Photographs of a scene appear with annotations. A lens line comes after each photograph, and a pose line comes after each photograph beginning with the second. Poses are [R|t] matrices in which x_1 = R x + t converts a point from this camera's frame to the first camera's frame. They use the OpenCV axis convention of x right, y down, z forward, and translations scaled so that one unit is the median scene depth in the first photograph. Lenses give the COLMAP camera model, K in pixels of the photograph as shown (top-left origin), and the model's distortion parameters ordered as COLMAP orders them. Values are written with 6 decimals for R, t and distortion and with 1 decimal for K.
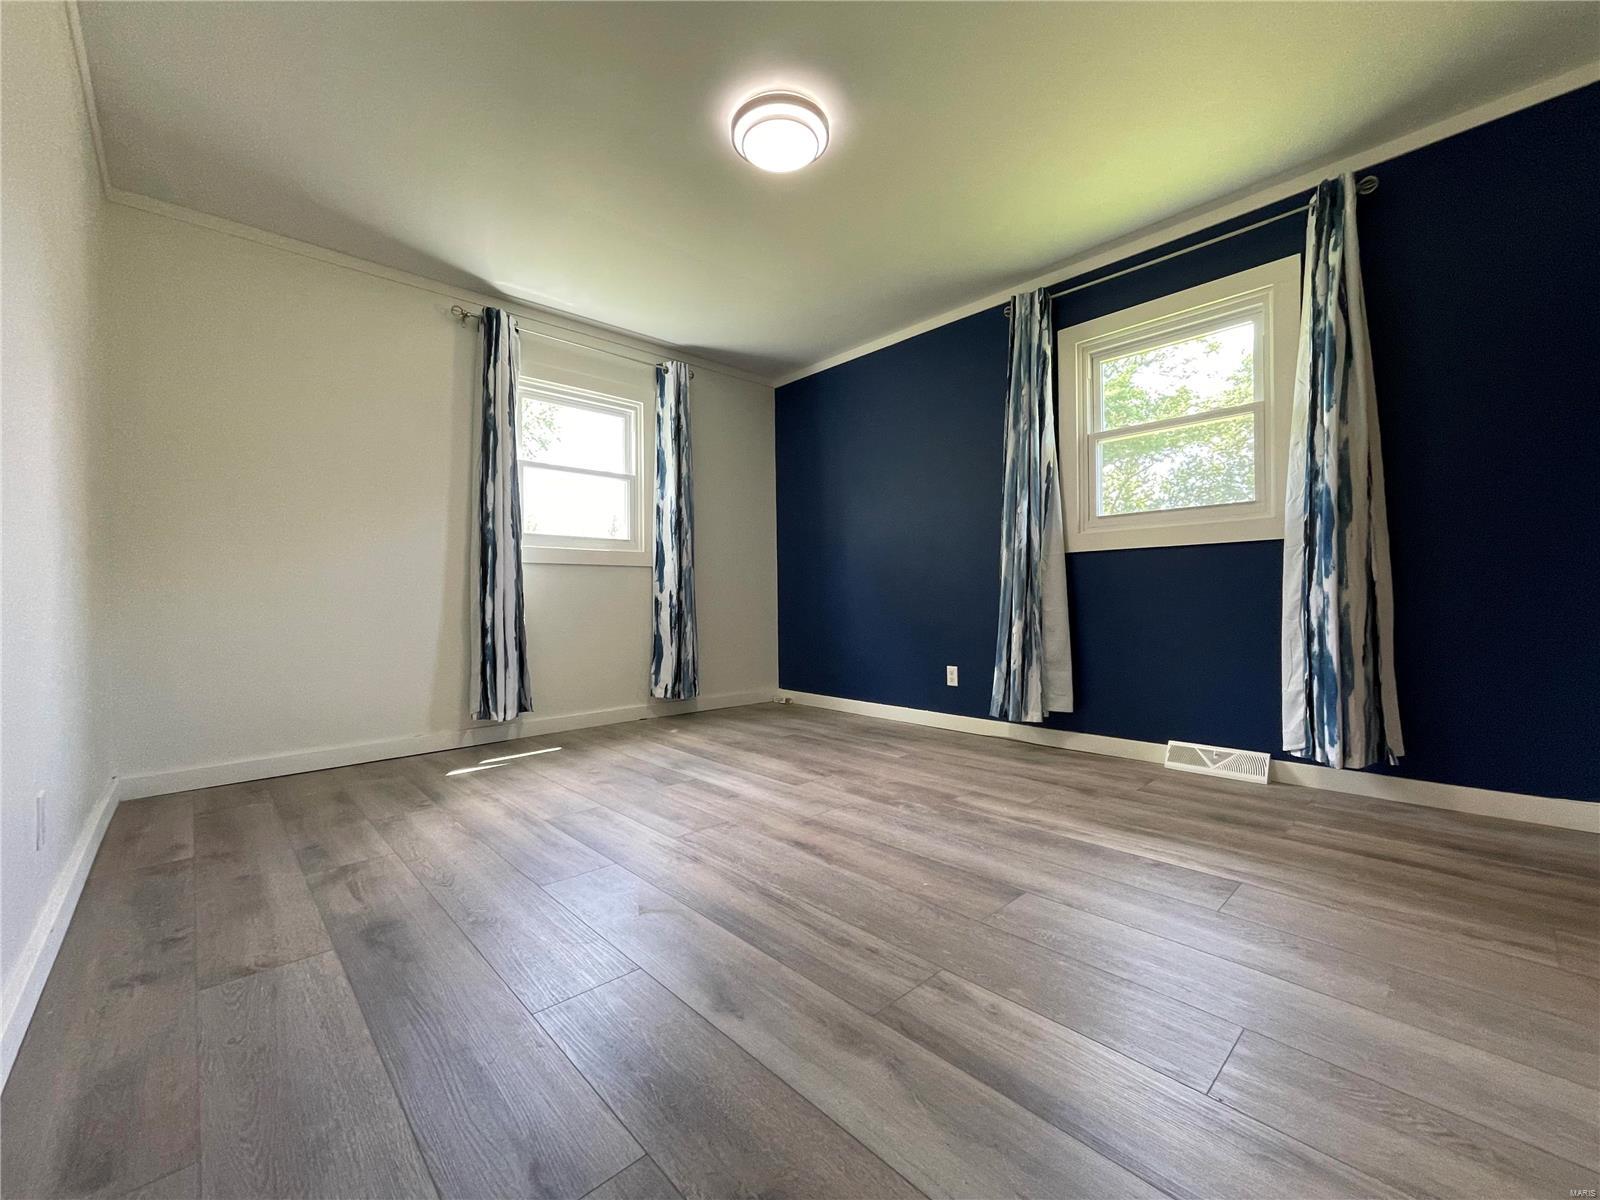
lens RADIAL K [[643.0, 0, 791.0], [0, 643.0, 601.6], [0, 0, 1]] dist [-0.003881, -0.000404]
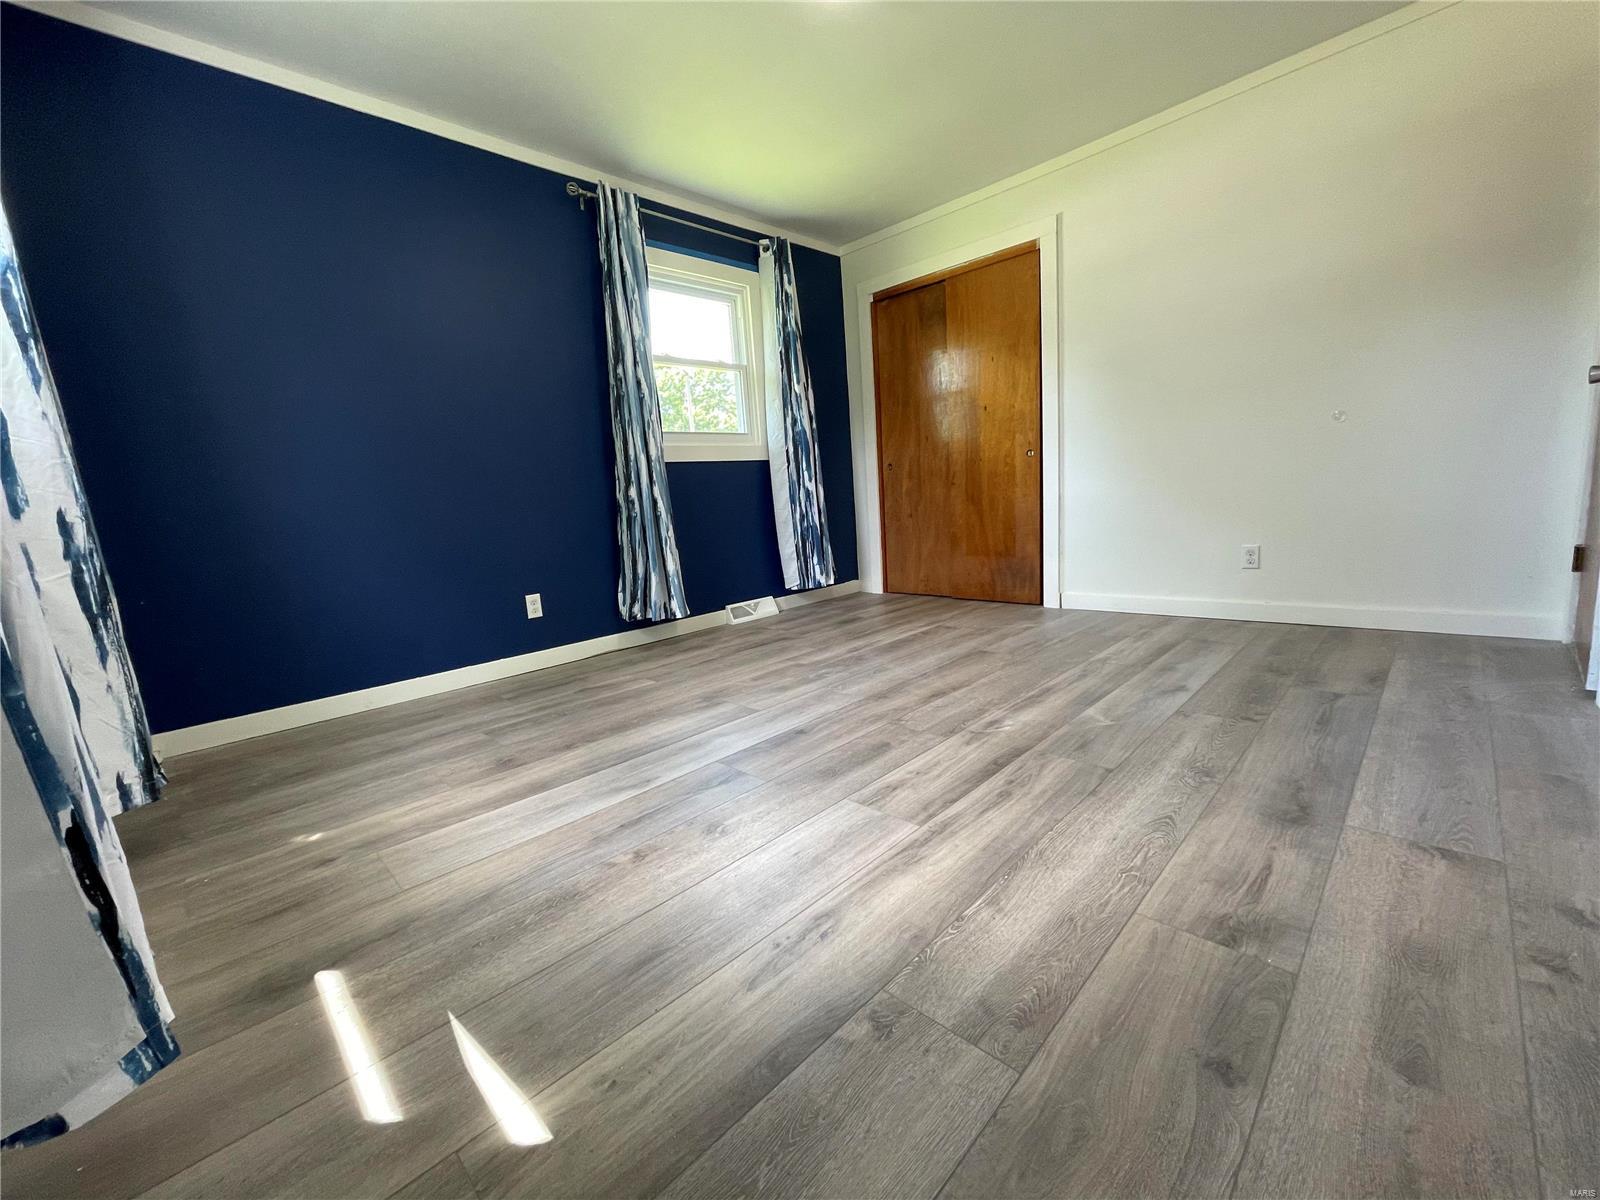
lens RADIAL K [[643.0, 0, 793.1], [0, 643.0, 603.2], [0, 0, 1]] dist [-0.003881, -0.000404]
pose [[-0.025939, -0.152938, 0.987895, -0.954424], [0.075537, 0.985103, 0.154489, 0.012391], [-0.996806, 0.078630, -0.014000, 1.091370]]
